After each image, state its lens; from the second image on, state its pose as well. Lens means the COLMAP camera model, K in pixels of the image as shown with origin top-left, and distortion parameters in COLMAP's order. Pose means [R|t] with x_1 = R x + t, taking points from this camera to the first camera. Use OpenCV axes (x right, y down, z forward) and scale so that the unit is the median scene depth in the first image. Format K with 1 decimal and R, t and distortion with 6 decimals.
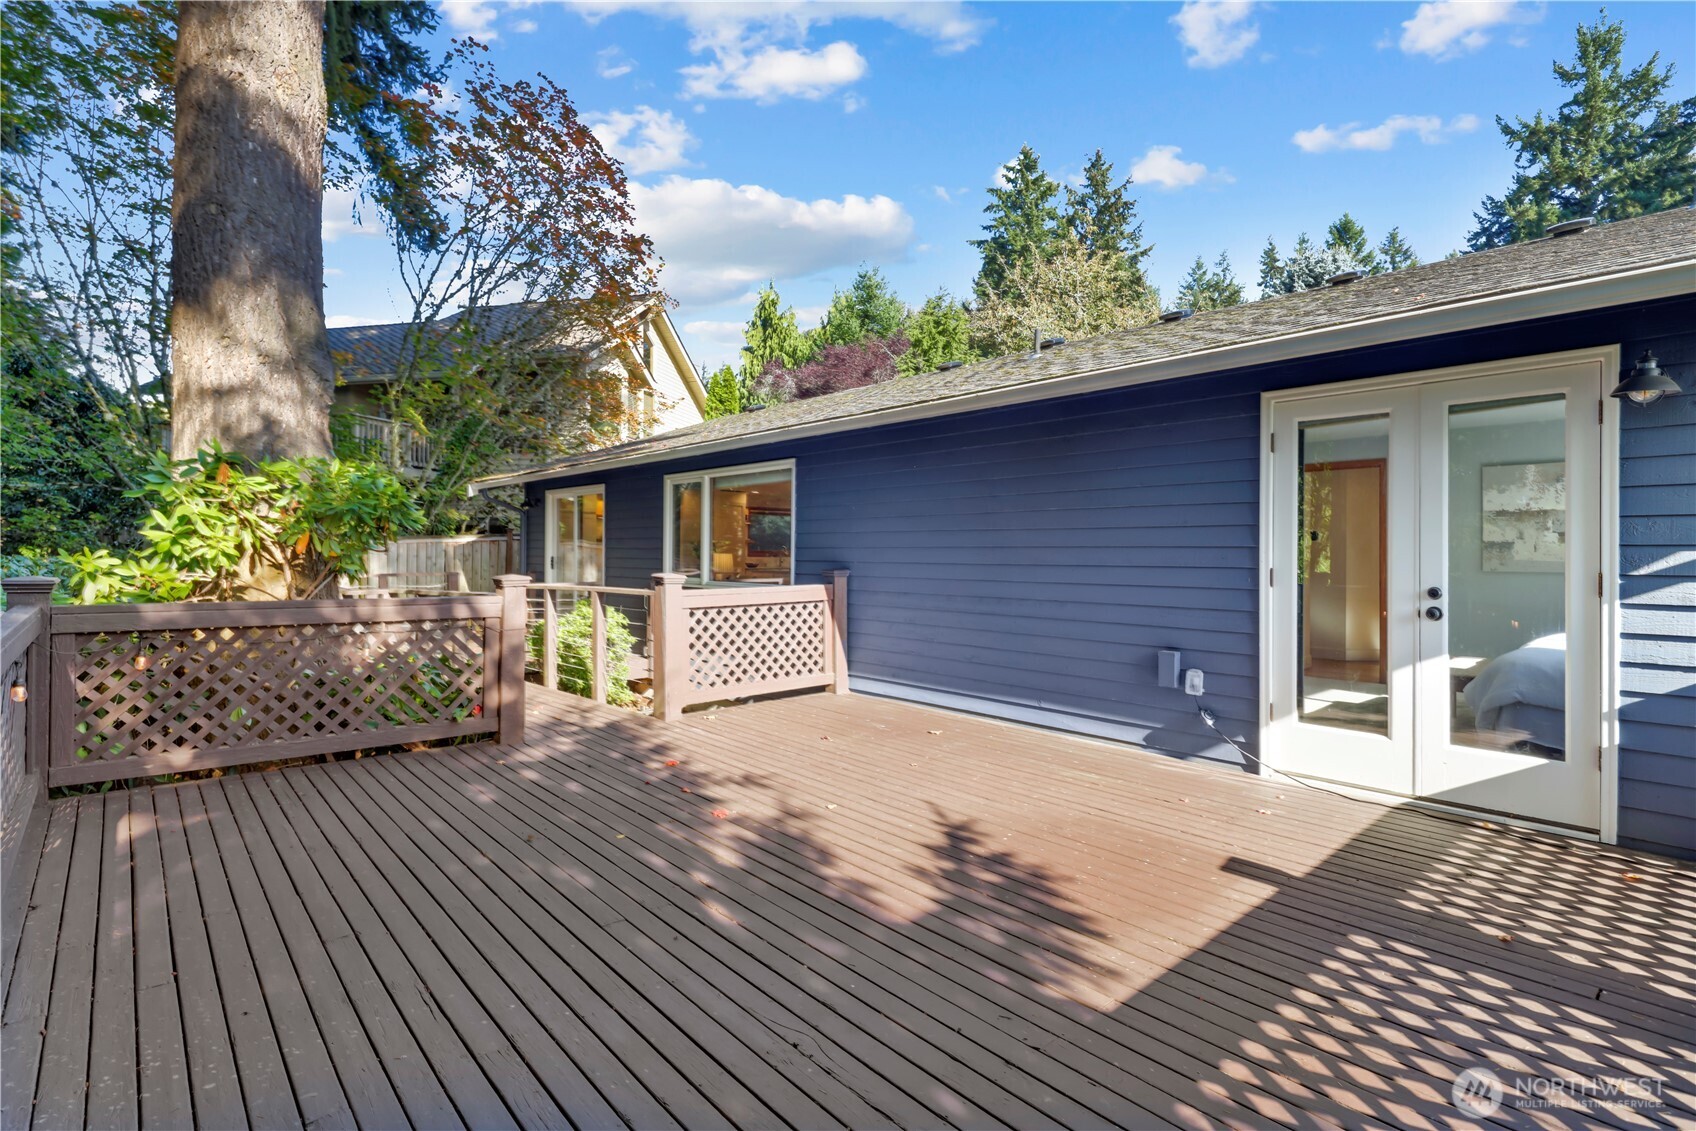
lens RADIAL K [[826.6, 0, 837.8], [0, 826.6, 549.1], [0, 0, 1]] dist [0.004086, -0.005152]
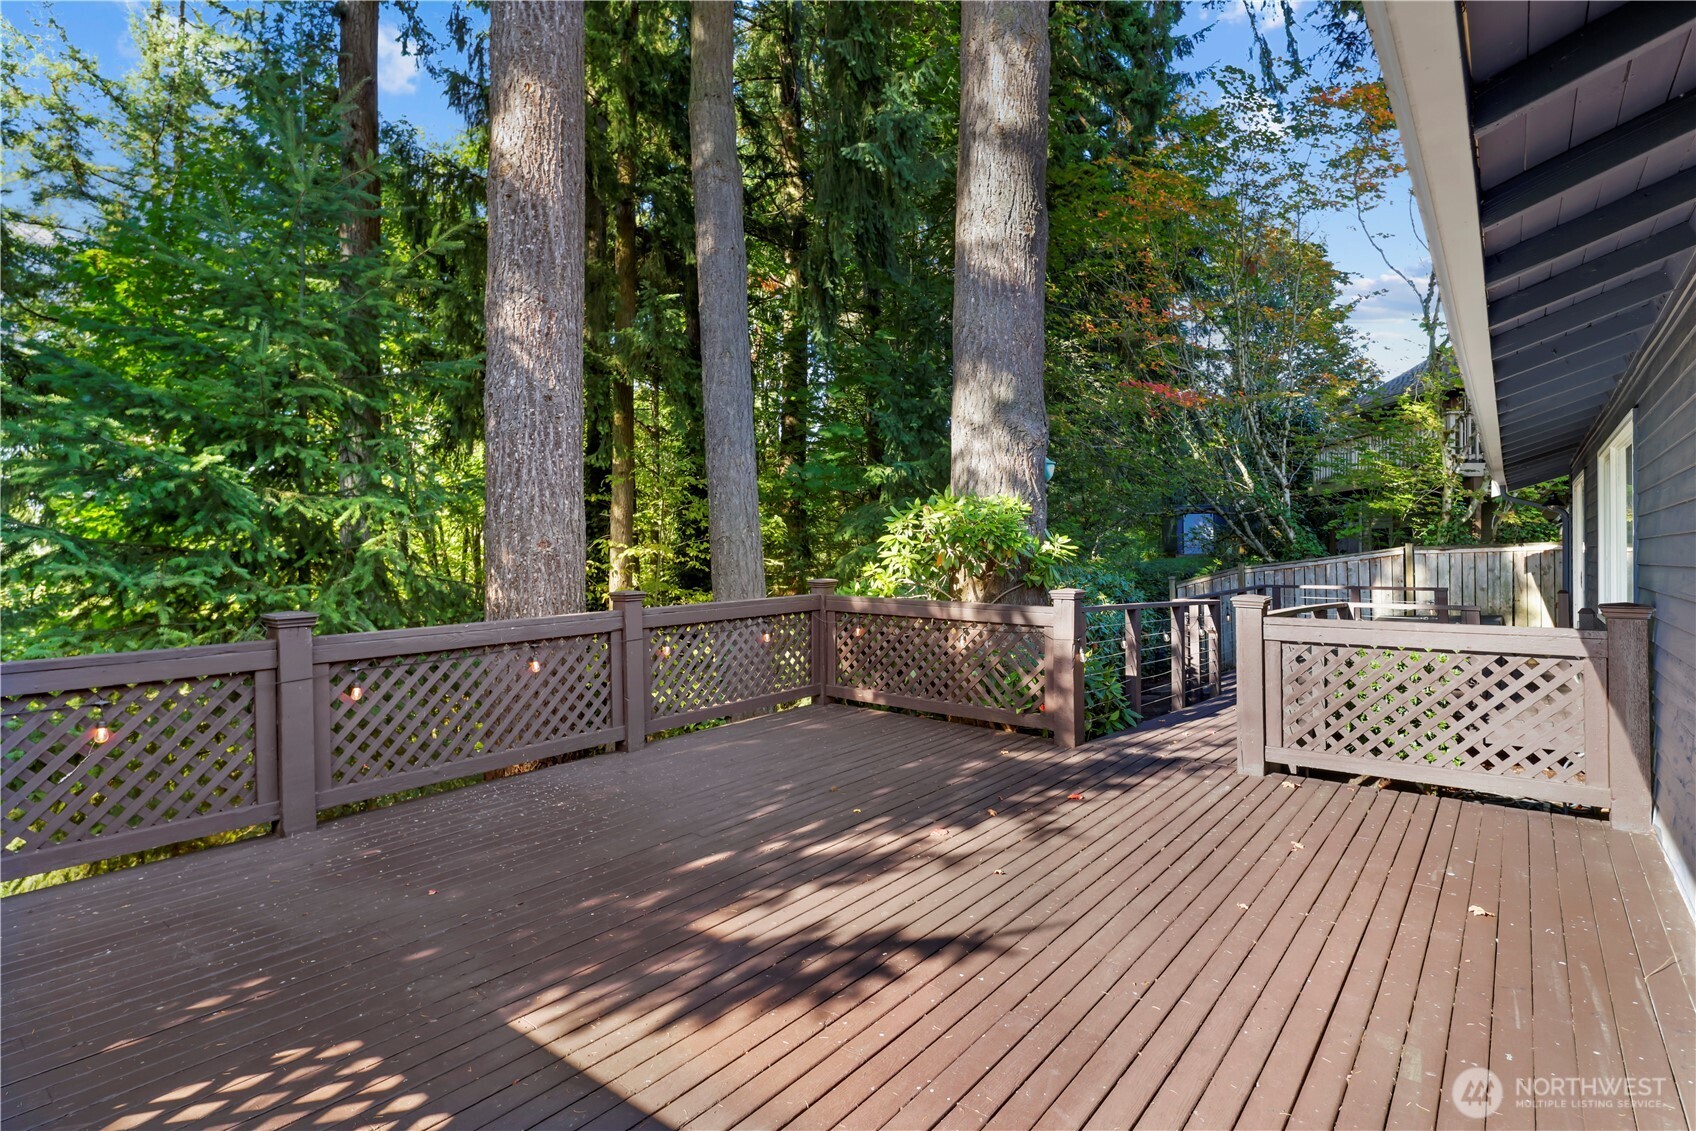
lens RADIAL K [[826.6, 0, 839.2], [0, 826.6, 565.1], [0, 0, 1]] dist [0.004086, -0.005152]
pose [[0.171610, 0.009412, -0.985120, 0.988791], [0.001783, 0.999950, 0.009864, -0.017805], [0.985163, -0.003449, 0.171585, 0.861878]]
